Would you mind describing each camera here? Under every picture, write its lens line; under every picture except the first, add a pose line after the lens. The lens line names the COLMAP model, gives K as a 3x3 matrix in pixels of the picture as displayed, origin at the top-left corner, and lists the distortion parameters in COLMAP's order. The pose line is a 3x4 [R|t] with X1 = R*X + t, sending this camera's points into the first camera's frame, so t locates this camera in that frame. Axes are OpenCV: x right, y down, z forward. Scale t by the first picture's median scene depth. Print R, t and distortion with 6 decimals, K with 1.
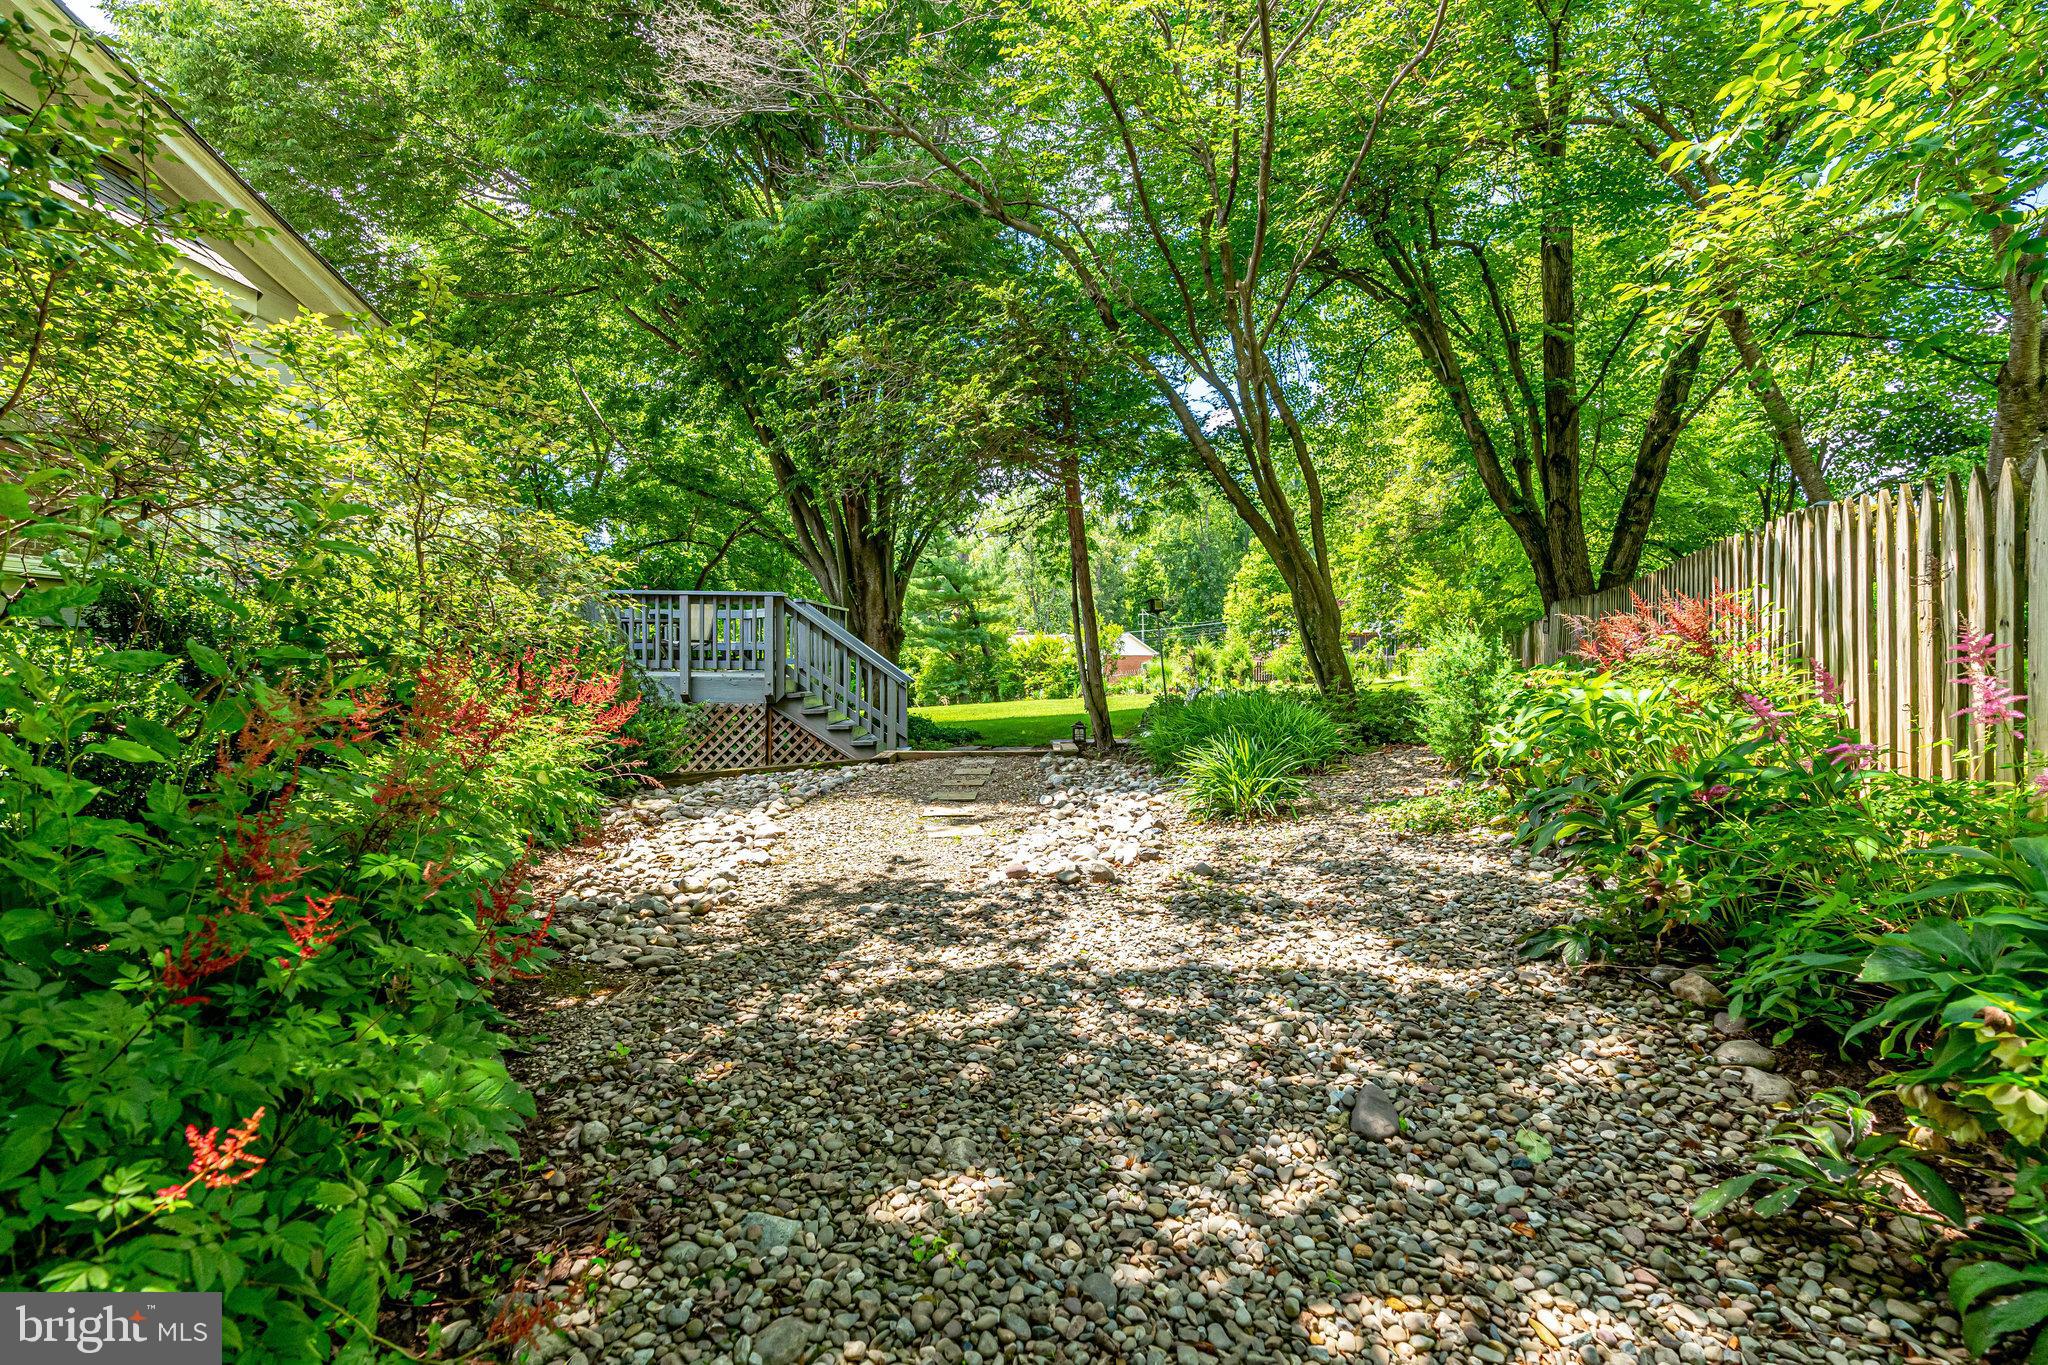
lens RADIAL K [[933.1, 0, 1021.7], [0, 933.1, 663.0], [0, 0, 1]] dist [-0.009324, 0.000506]
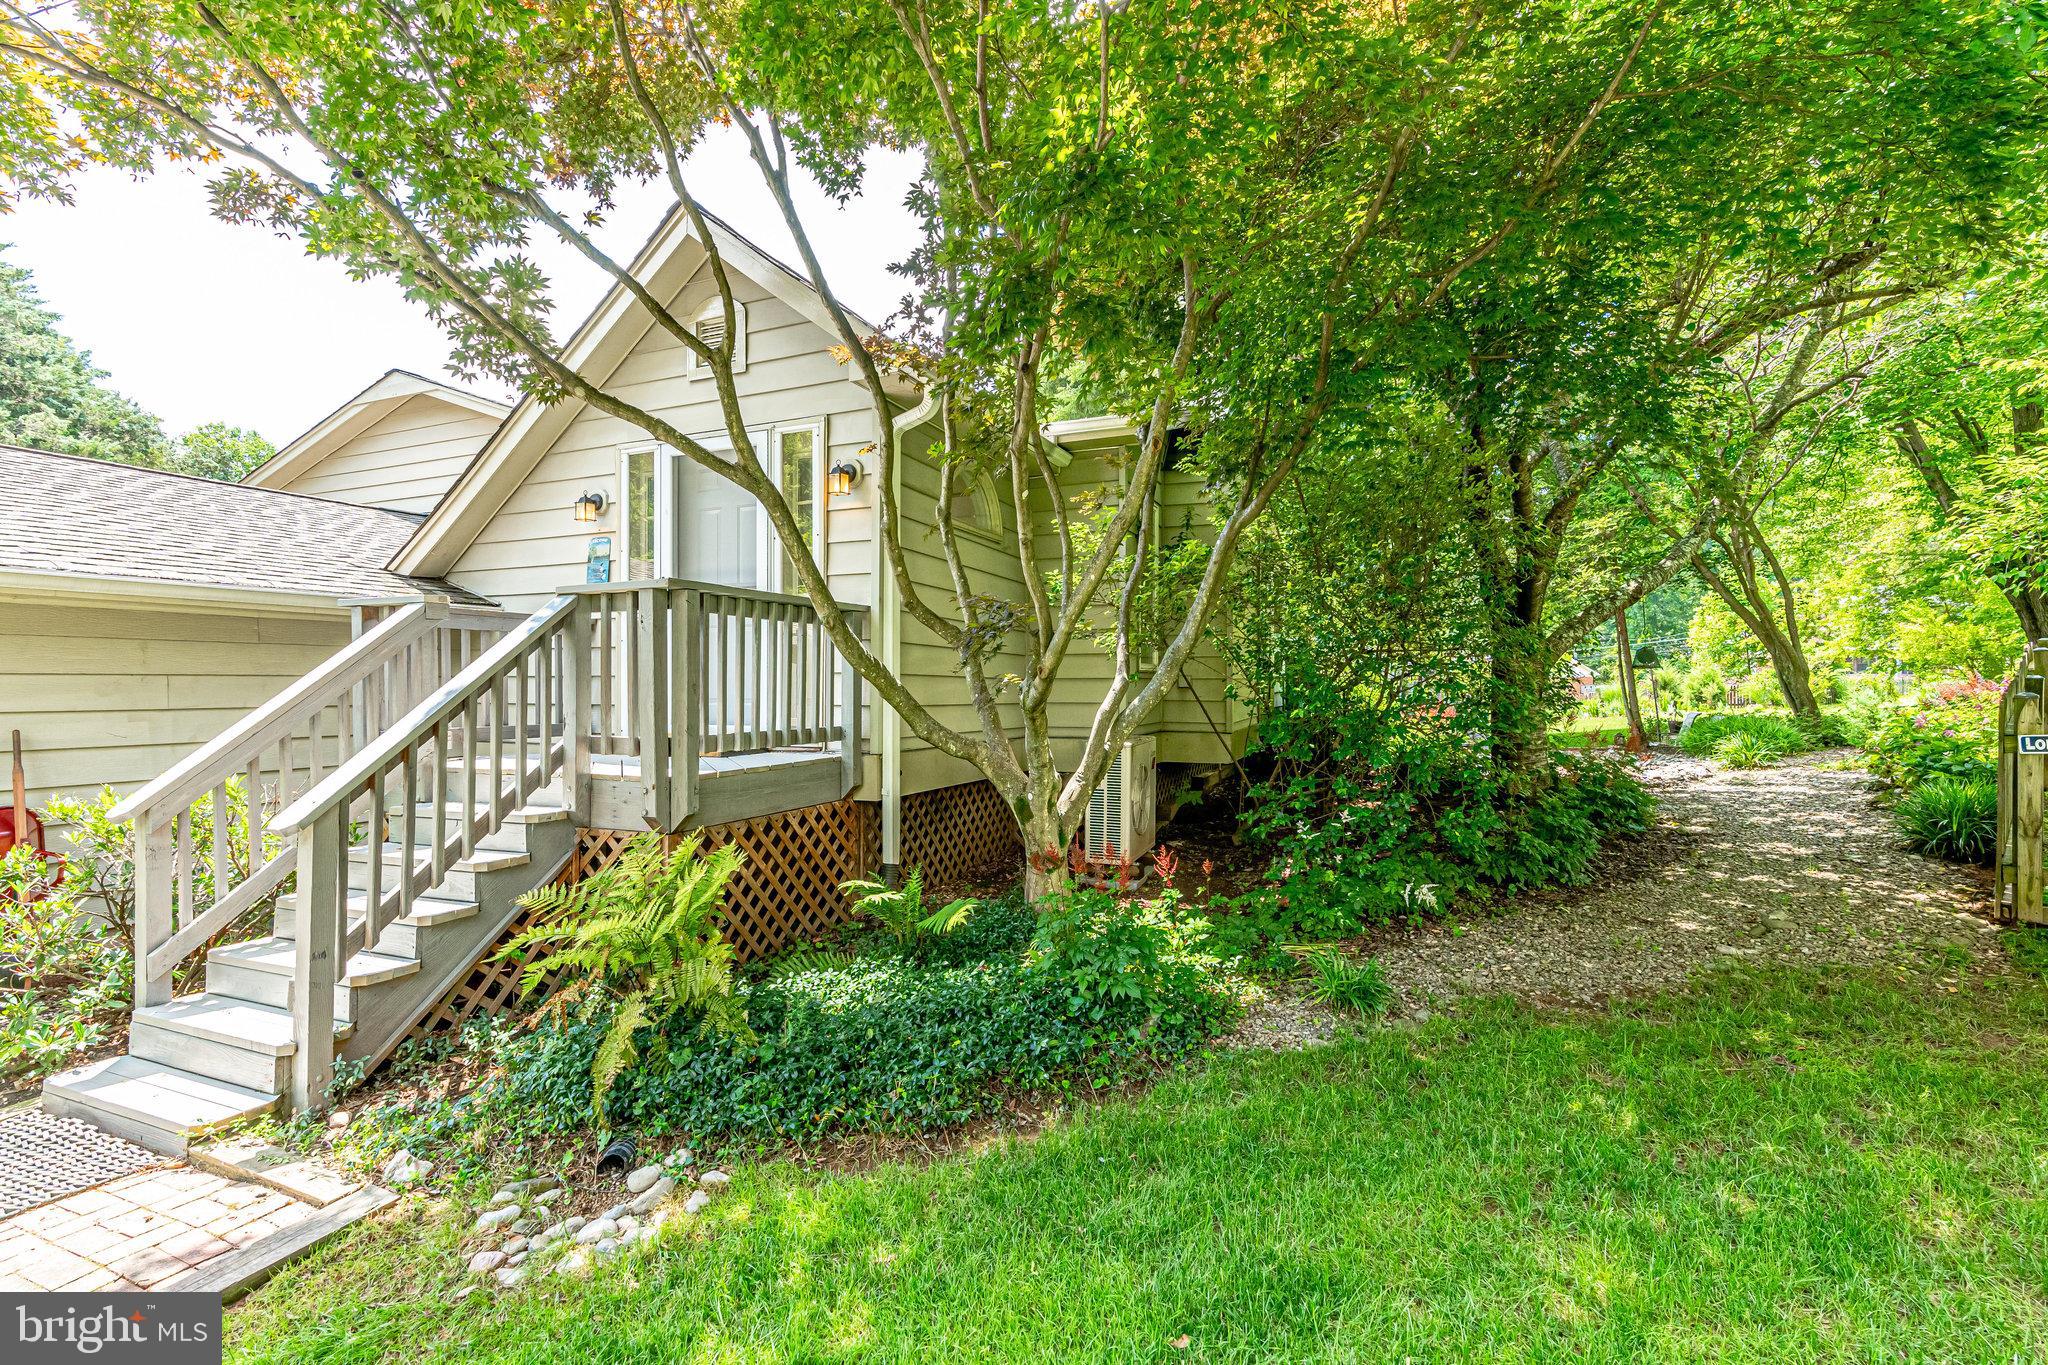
lens RADIAL K [[933.9, 0, 1024.4], [0, 933.9, 674.7], [0, 0, 1]] dist [-0.004740, 0.000669]
pose [[0.922797, -0.010692, -0.385137, -0.074541], [0.006780, 0.999911, -0.011514, -0.008187], [0.385226, 0.008014, 0.922788, -0.259143]]
